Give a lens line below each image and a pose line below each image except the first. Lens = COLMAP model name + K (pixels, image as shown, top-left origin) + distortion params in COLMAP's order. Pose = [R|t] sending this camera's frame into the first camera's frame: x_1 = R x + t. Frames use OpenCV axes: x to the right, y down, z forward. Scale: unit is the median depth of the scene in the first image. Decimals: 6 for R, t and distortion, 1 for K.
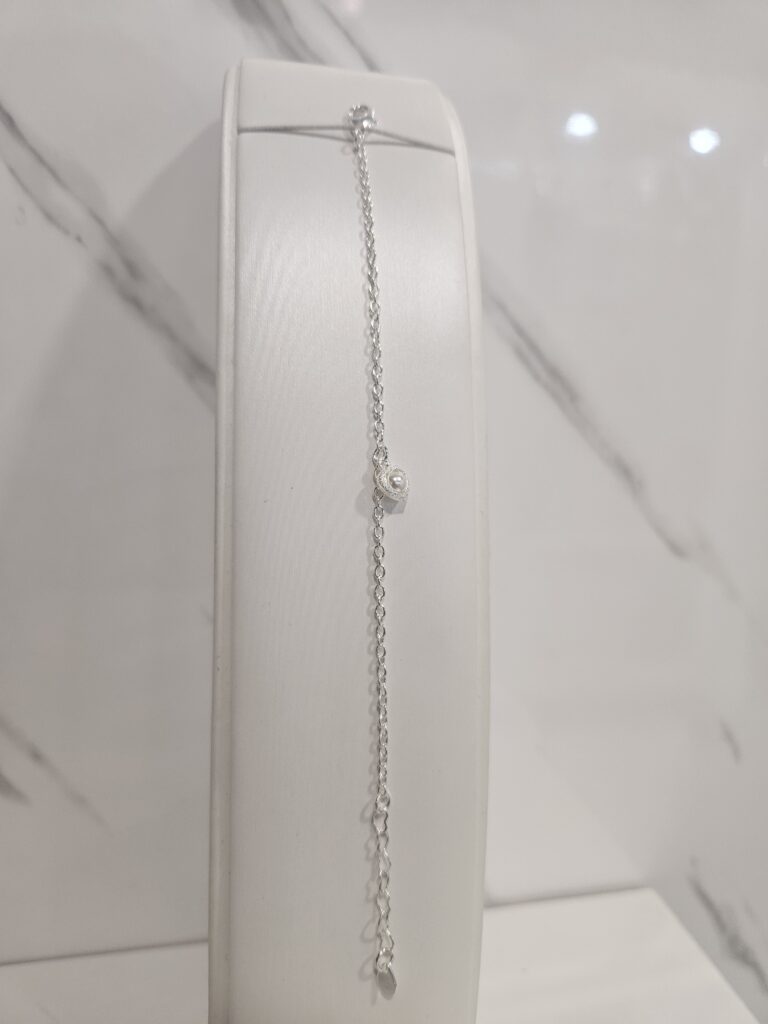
lens RADIAL K [[725.0, 0, 384.0], [0, 725.0, 512.0], [0, 0, 1]] dist [-0.001744, -0.005466]
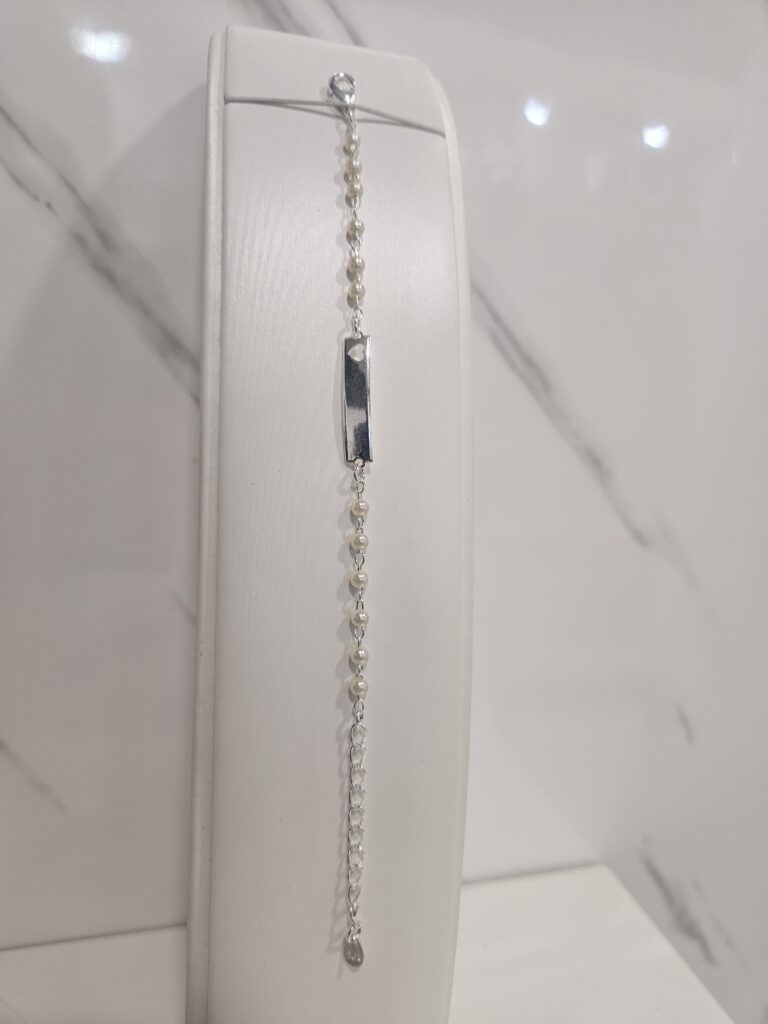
lens RADIAL K [[725.0, 0, 384.0], [0, 725.0, 512.0], [0, 0, 1]] dist [-0.001744, -0.005466]
pose [[0.997541, 0.016198, 0.068181, -0.043148], [-0.017647, 0.999630, 0.020702, -0.000077], [-0.067820, -0.021854, 0.997458, 0.007313]]
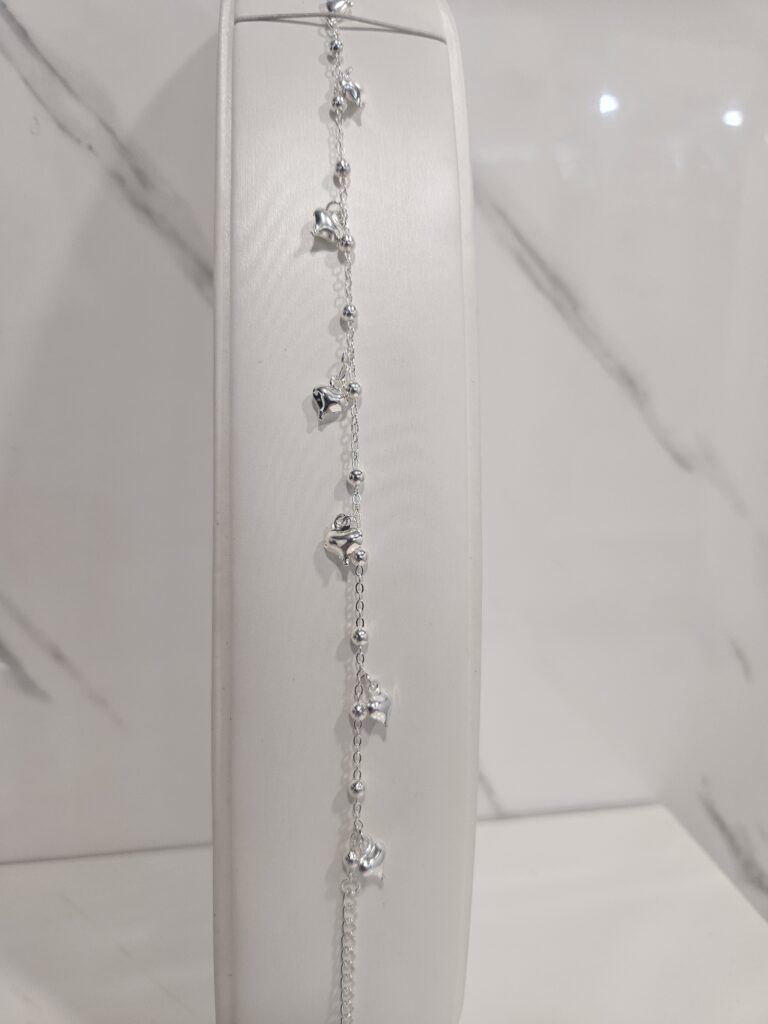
lens RADIAL K [[723.8, 0, 387.8], [0, 723.8, 503.1], [0, 0, 1]] dist [-0.007699, -0.002922]
pose [[0.999264, -0.009961, -0.037042, 0.046709], [0.010209, 0.999927, 0.006510, 0.150947], [0.036974, -0.006883, 0.999293, -0.032086]]
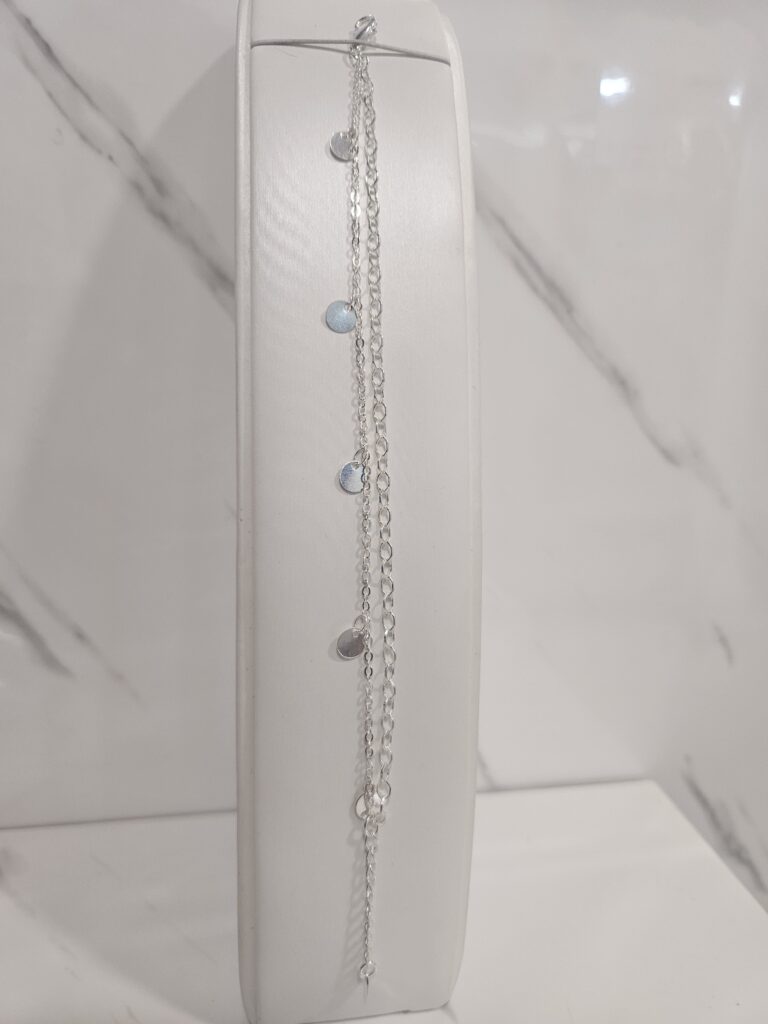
lens RADIAL K [[725.0, 0, 384.0], [0, 725.0, 512.0], [0, 0, 1]] dist [-0.001744, -0.005466]
pose [[0.999441, -0.008280, -0.032391, 0.028623], [0.009505, 0.999239, 0.037835, 0.134825], [0.032053, -0.038122, 0.998759, -0.115424]]
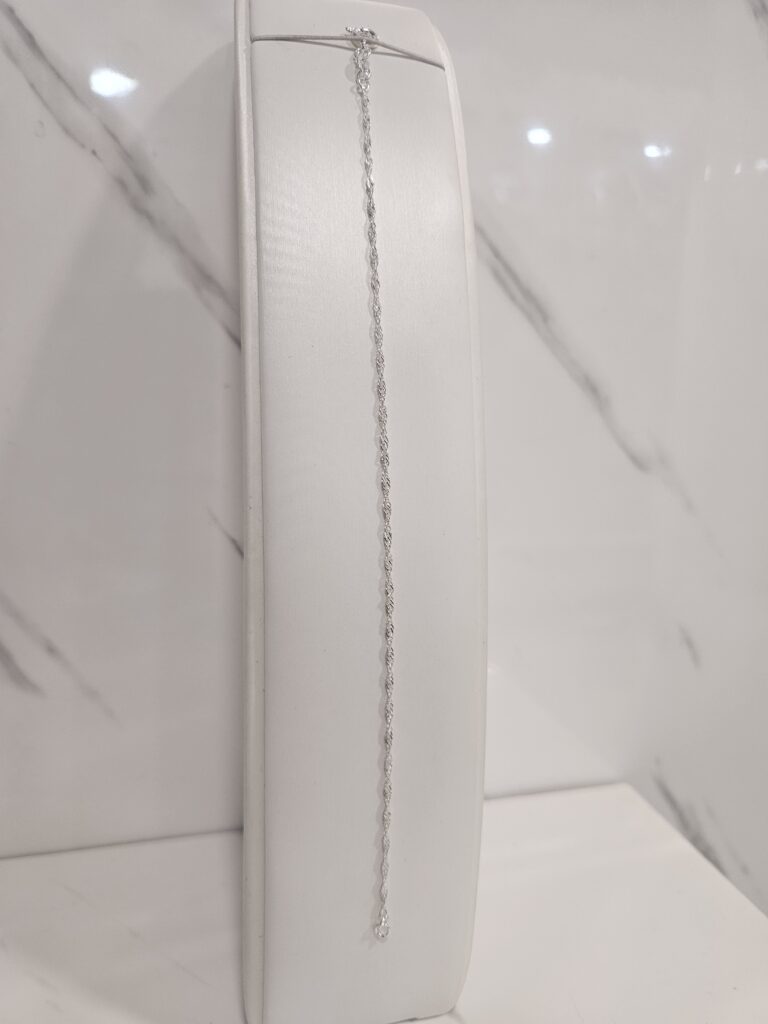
lens RADIAL K [[722.8, 0, 388.0], [0, 722.8, 517.3], [0, 0, 1]] dist [-0.004531, -0.005357]
pose [[0.997849, -0.020272, 0.062337, -0.071163], [0.020392, 0.999791, -0.001291, 0.195896], [-0.062298, 0.002560, 0.998054, -0.106180]]
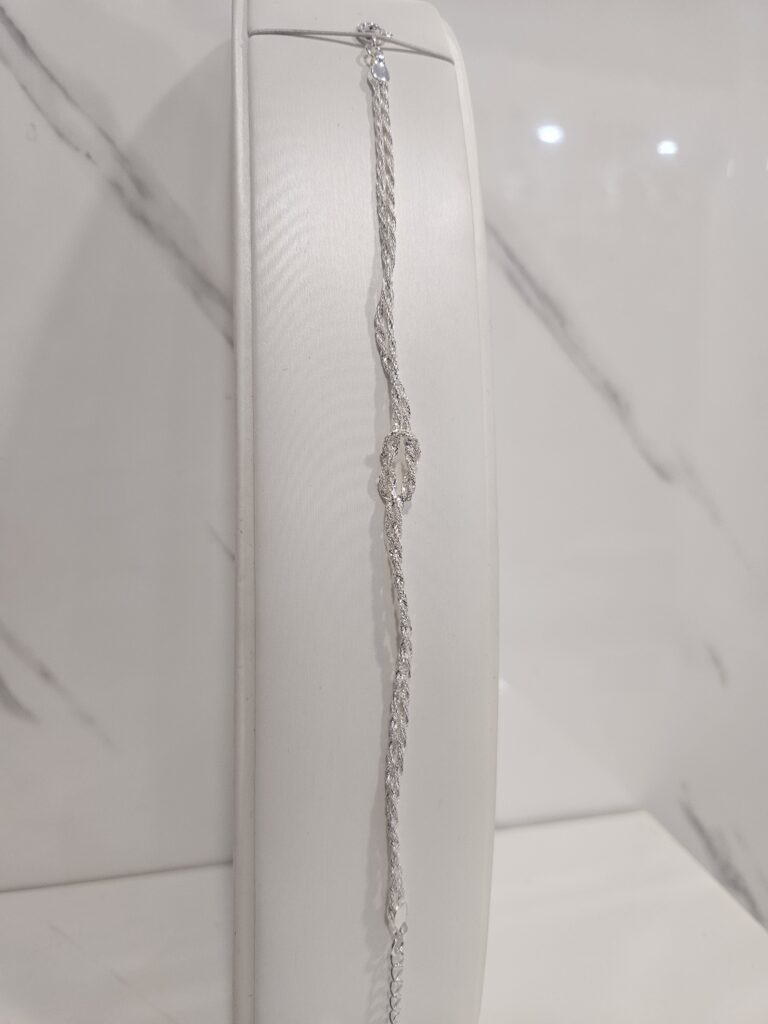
lens RADIAL K [[723.8, 0, 387.8], [0, 723.8, 503.1], [0, 0, 1]] dist [-0.007699, -0.002922]
pose [[0.999218, -0.017168, 0.035631, -0.045371], [0.017863, 0.999654, -0.019301, 0.164556], [-0.035288, 0.019922, 0.999179, -0.036794]]
